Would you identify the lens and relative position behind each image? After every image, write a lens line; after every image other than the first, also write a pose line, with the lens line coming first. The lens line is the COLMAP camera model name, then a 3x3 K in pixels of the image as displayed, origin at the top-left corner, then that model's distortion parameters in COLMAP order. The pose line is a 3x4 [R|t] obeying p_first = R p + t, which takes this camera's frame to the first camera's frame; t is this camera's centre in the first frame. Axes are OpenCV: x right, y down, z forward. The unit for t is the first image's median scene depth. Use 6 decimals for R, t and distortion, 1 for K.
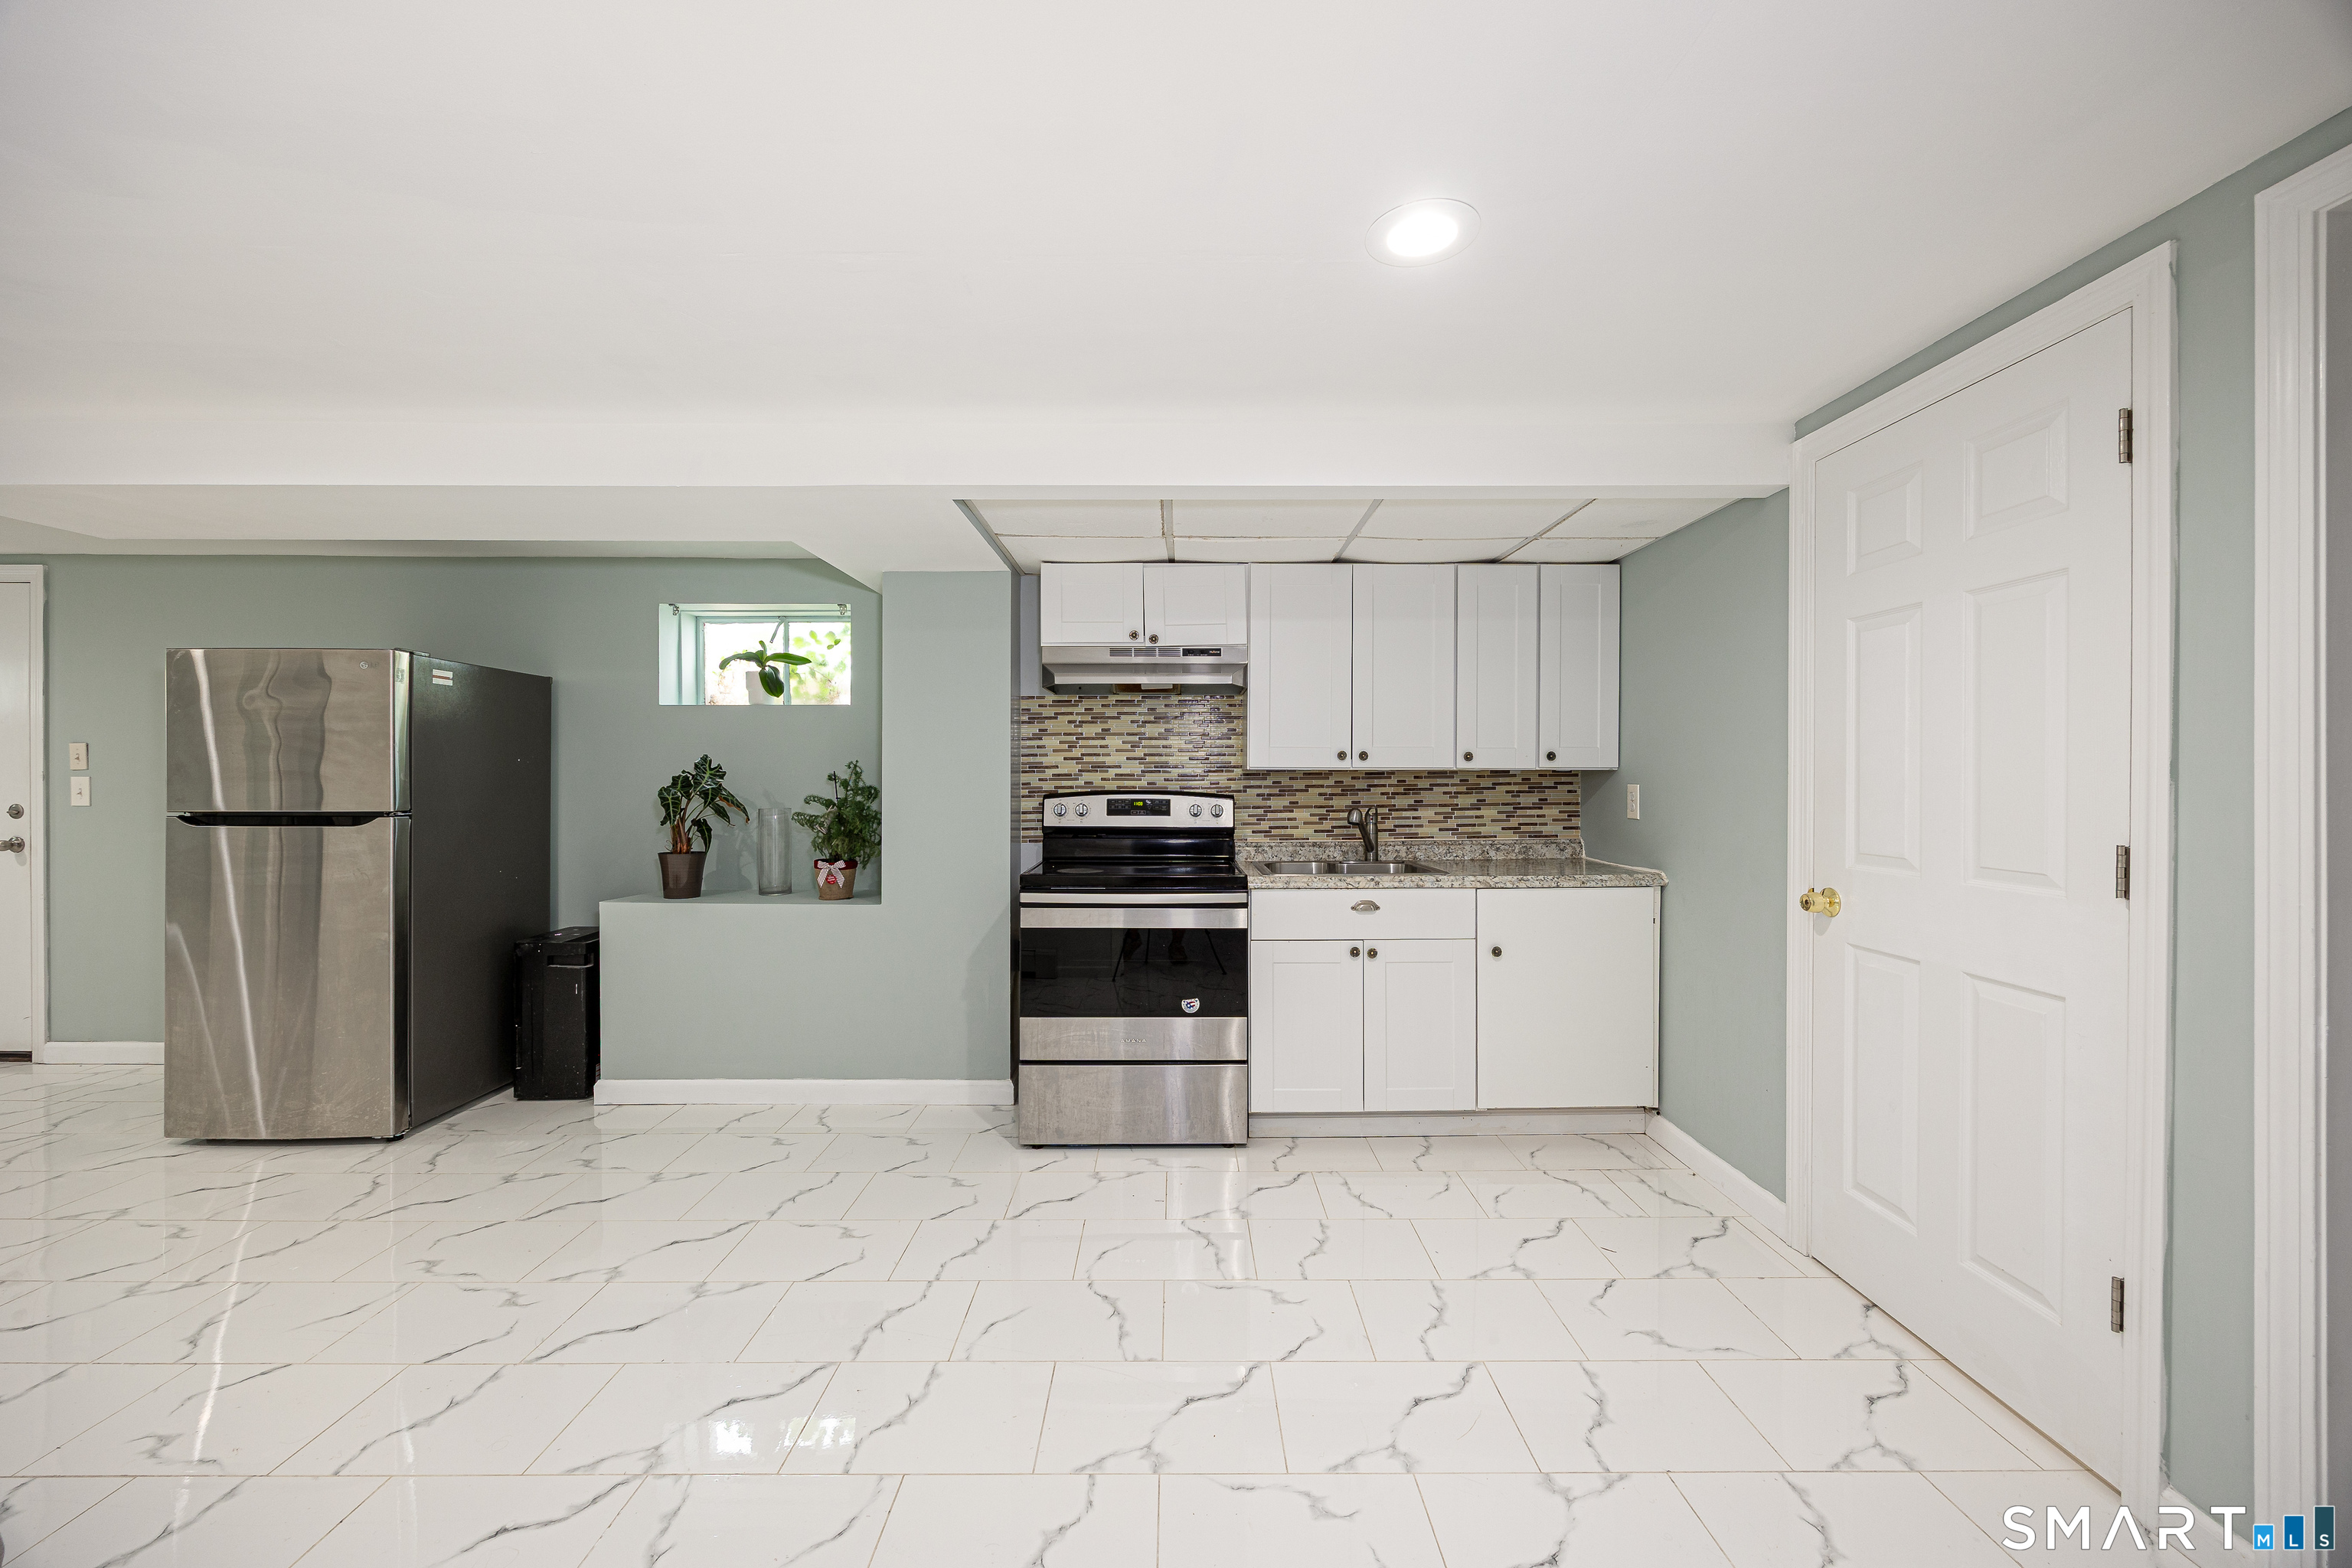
lens RADIAL K [[904.4, 0, 1180.0], [0, 904.4, 786.3], [0, 0, 1]] dist [-0.002209, 0.000143]
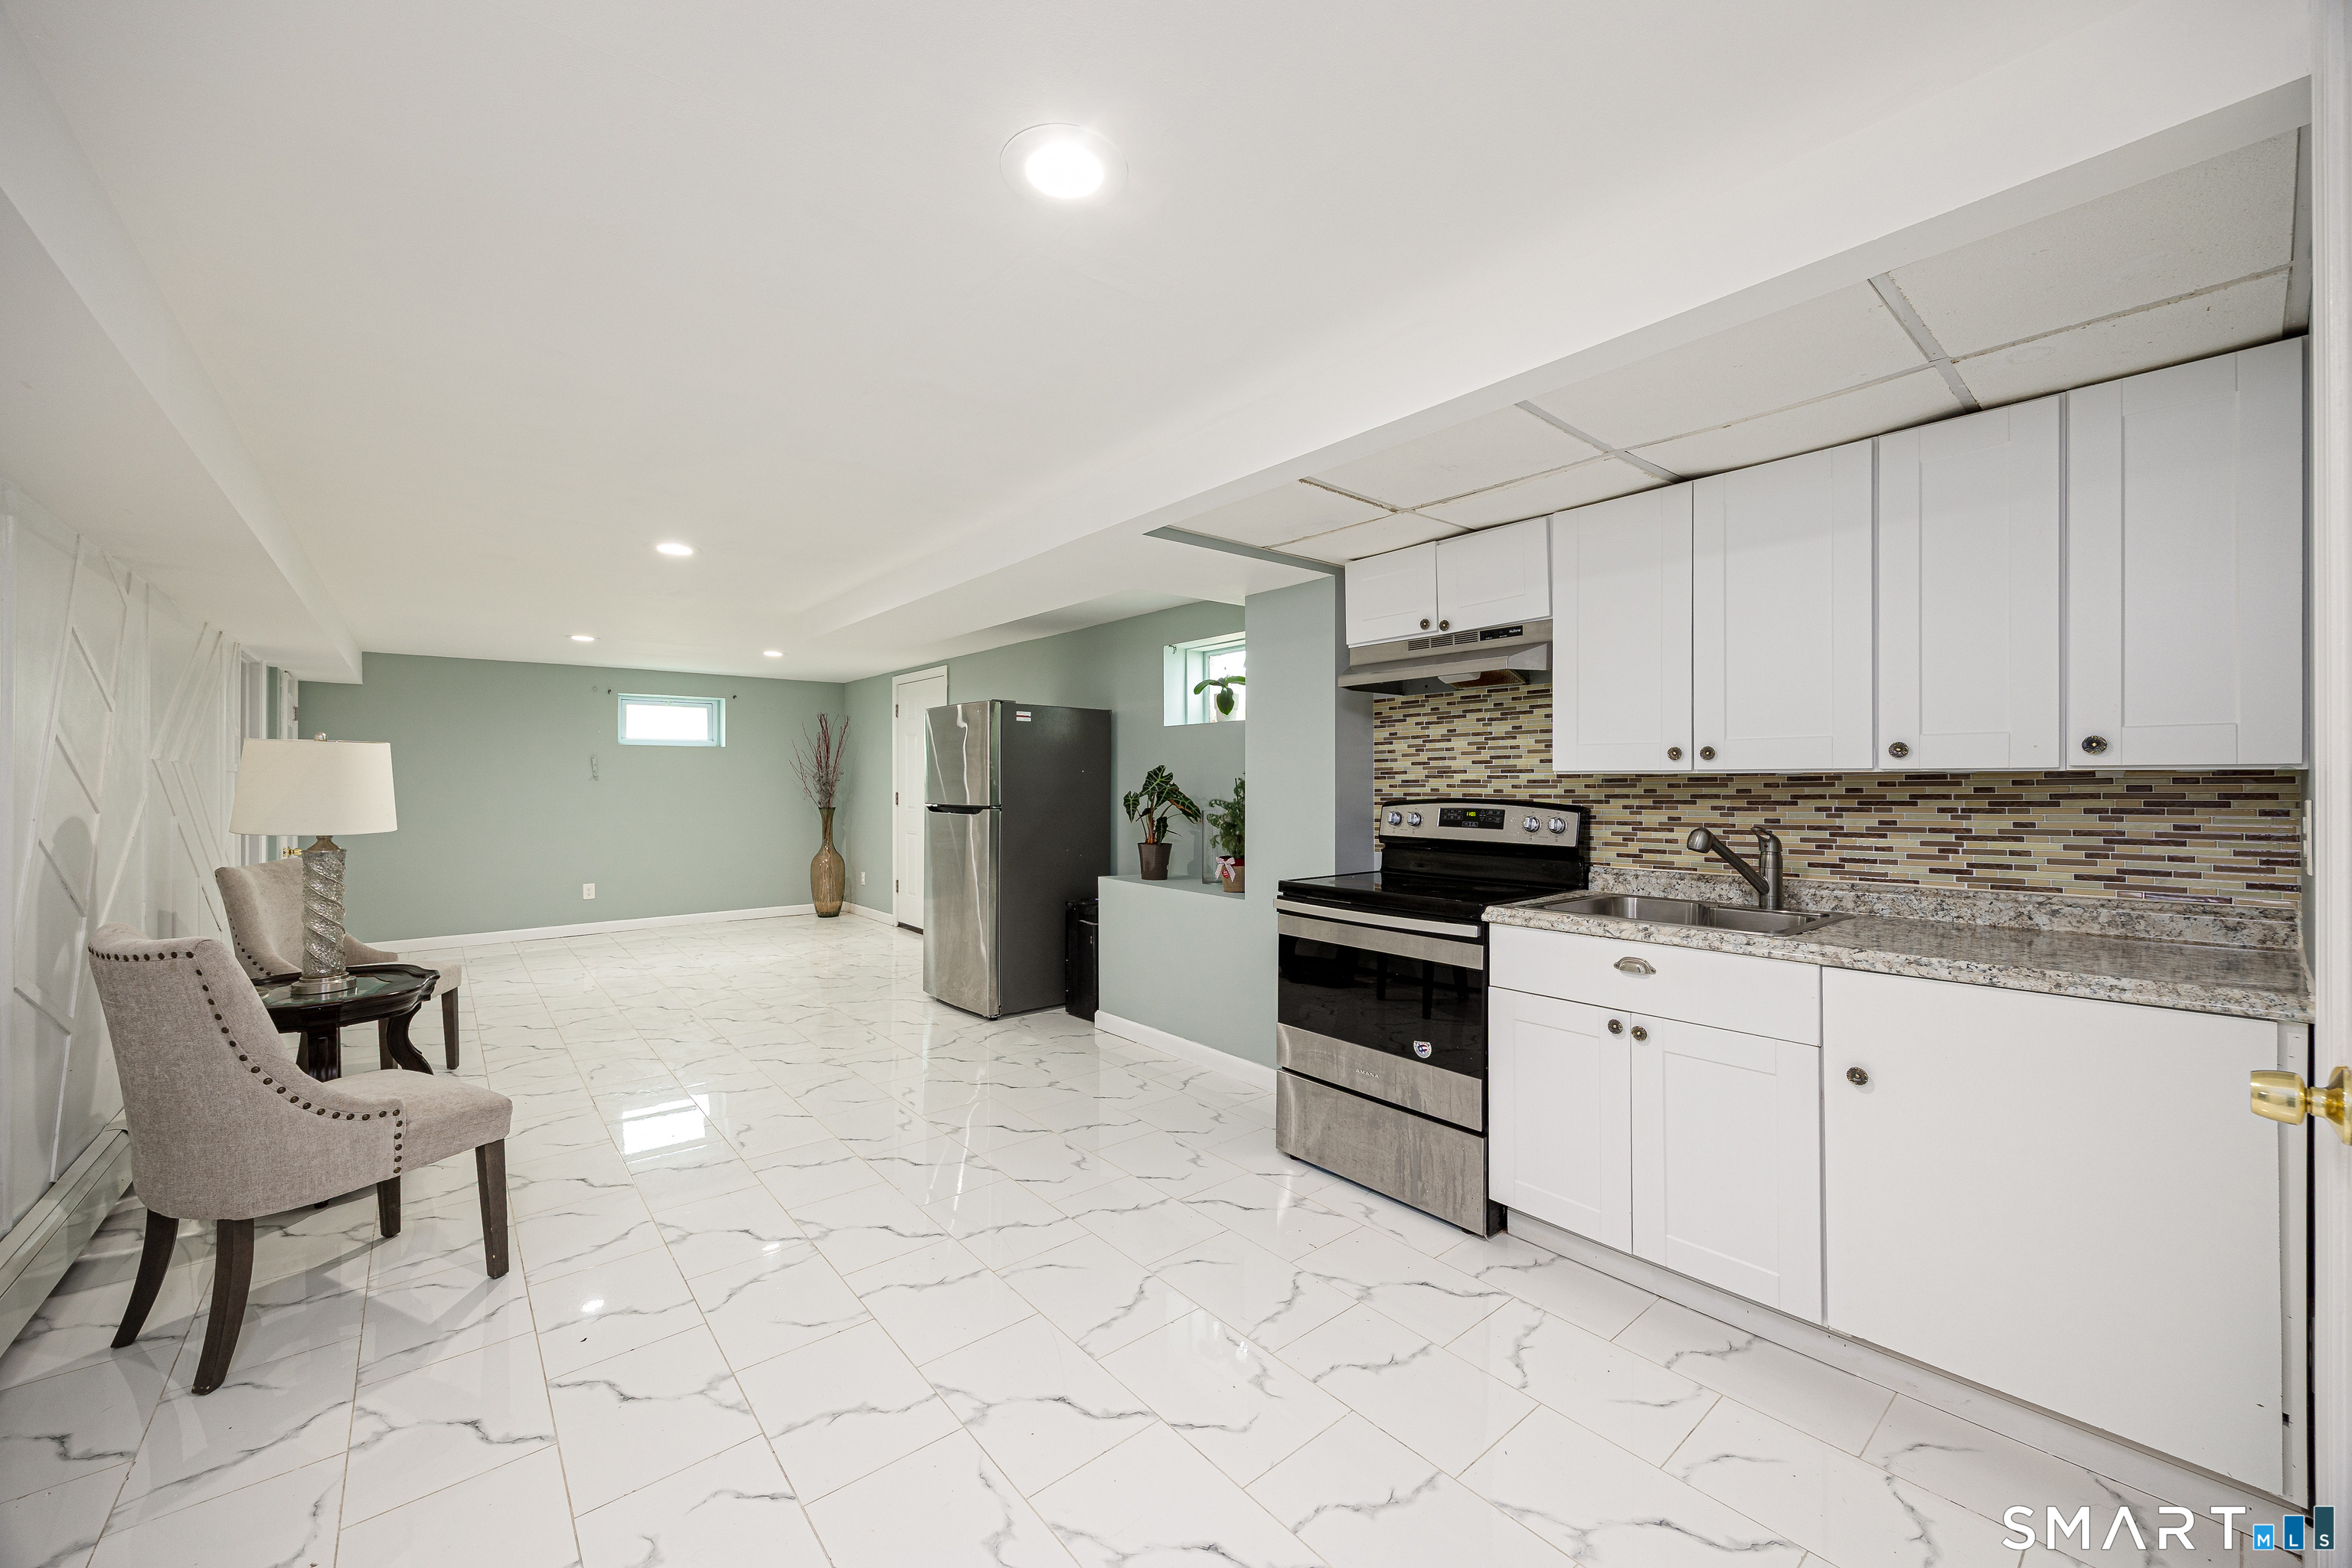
lens RADIAL K [[904.4, 0, 1174.6], [0, 904.4, 777.5], [0, 0, 1]] dist [-0.002209, 0.000143]
pose [[0.631704, -0.004534, -0.775196, 0.471856], [-0.007145, 0.999906, -0.011671, -0.003958], [0.775176, 0.012911, 0.631613, 0.240307]]
